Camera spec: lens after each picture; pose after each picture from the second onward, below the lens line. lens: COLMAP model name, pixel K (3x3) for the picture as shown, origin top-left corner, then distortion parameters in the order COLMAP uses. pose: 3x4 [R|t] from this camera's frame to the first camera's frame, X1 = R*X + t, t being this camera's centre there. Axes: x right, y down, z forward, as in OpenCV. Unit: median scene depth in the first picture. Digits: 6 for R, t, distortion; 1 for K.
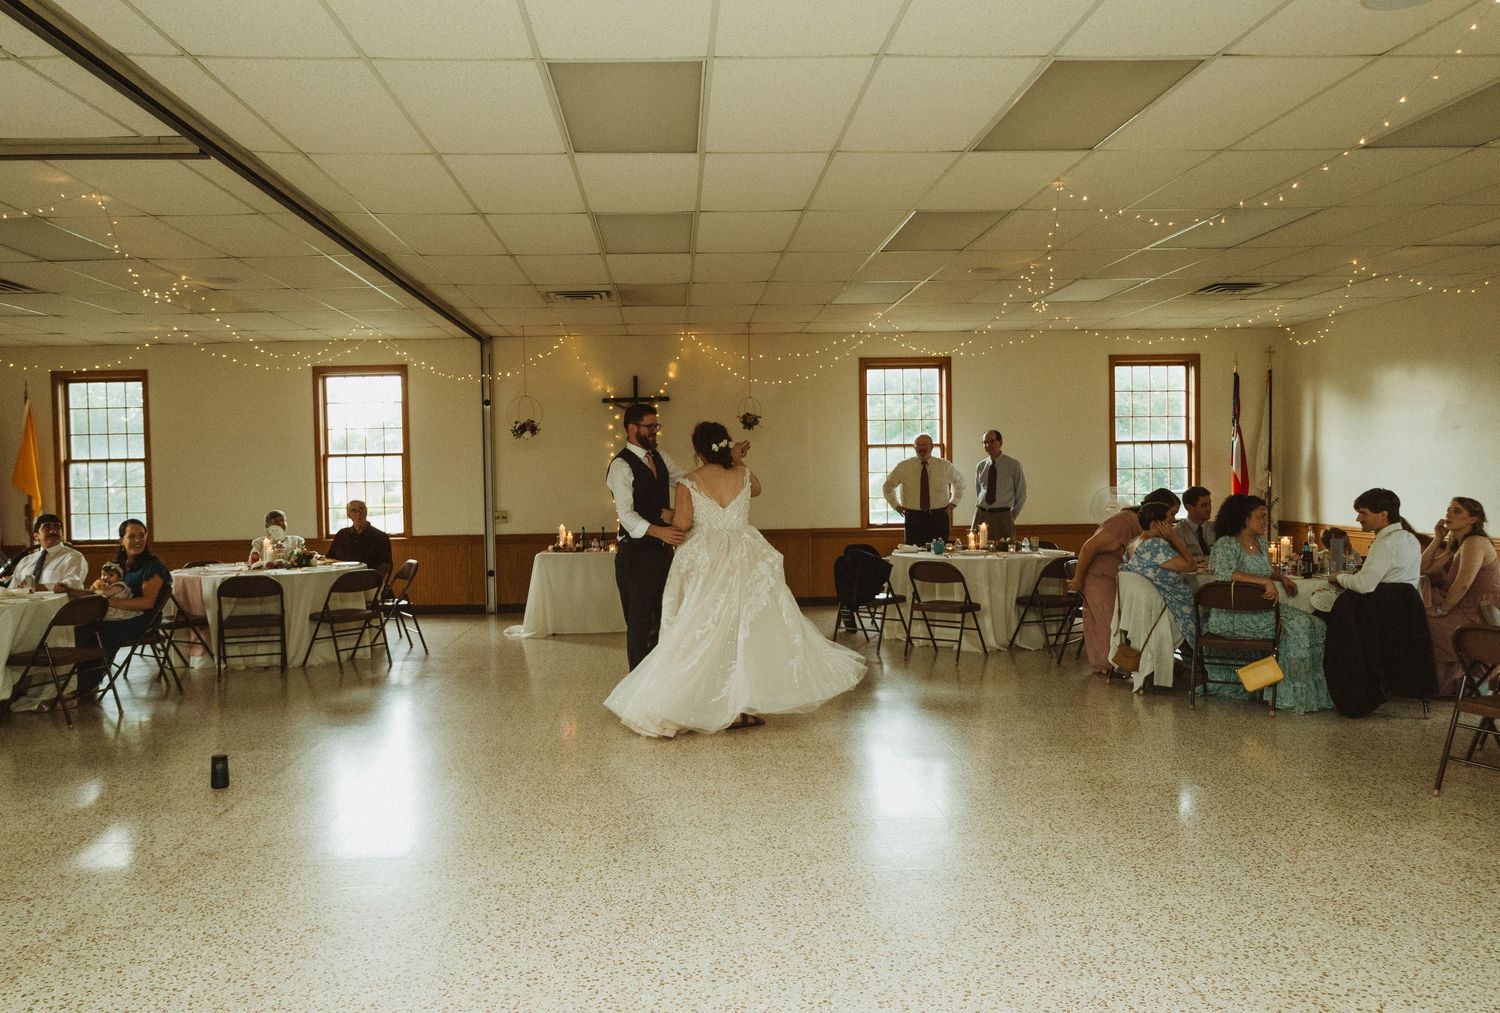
lens RADIAL K [[1131.4, 0, 710.2], [0, 1131.4, 502.8], [0, 0, 1]] dist [-0.031119, 0.002053]
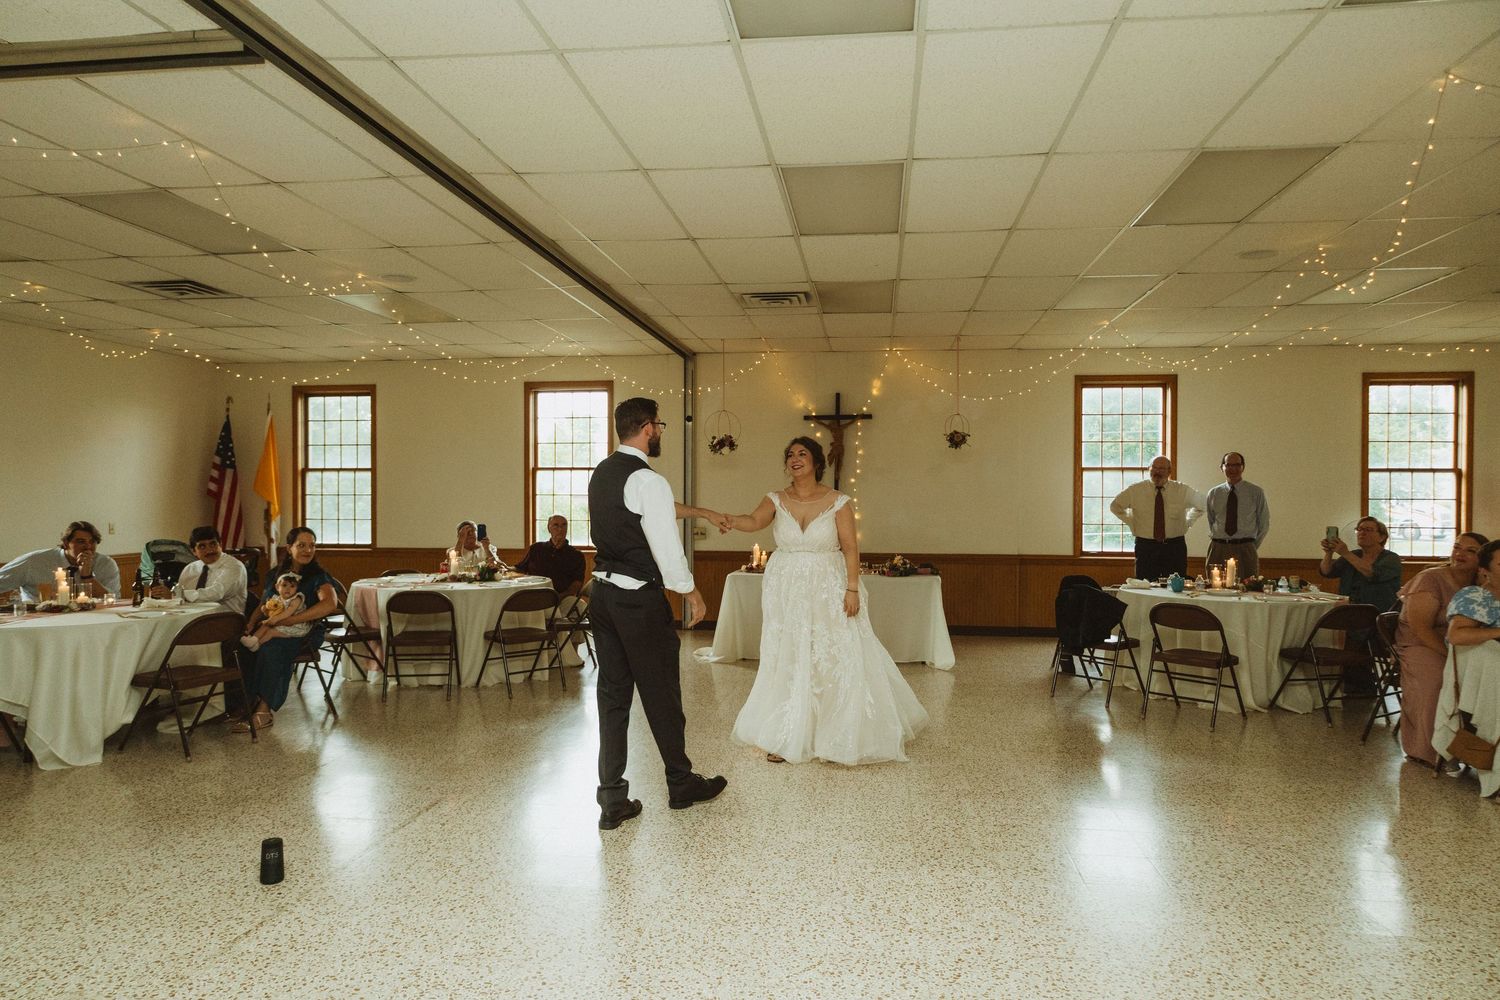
lens RADIAL K [[966.6, 0, 747.6], [0, 966.6, 500.4], [0, 0, 1]] dist [-0.016092, 0.016453]
pose [[0.986128, 0.022899, -0.164399, -0.003684], [-0.025993, 0.999523, -0.016698, -0.003485], [0.163938, 0.020740, 0.986253, 0.174775]]
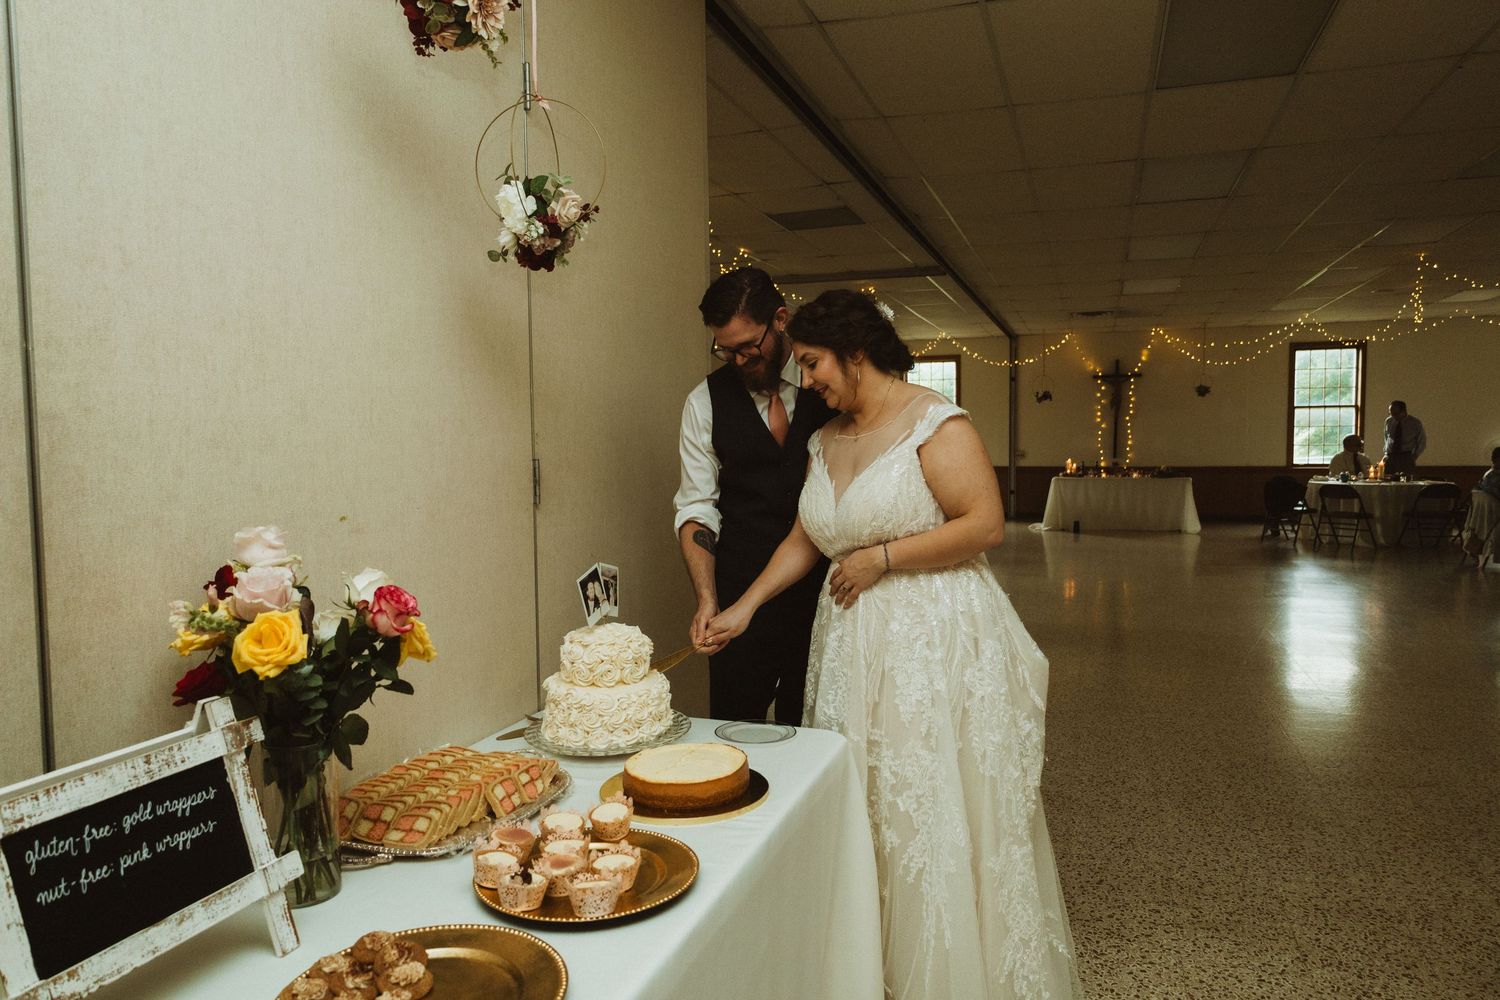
lens RADIAL K [[978.6, 0, 750.6], [0, 978.6, 499.3], [0, 0, 1]] dist [-0.012359, 0.003484]
pose [[0.931313, 0.029991, -0.362983, -0.046680], [-0.012376, 0.998634, 0.050759, 0.010637], [0.364010, -0.042780, 0.930412, -0.381825]]
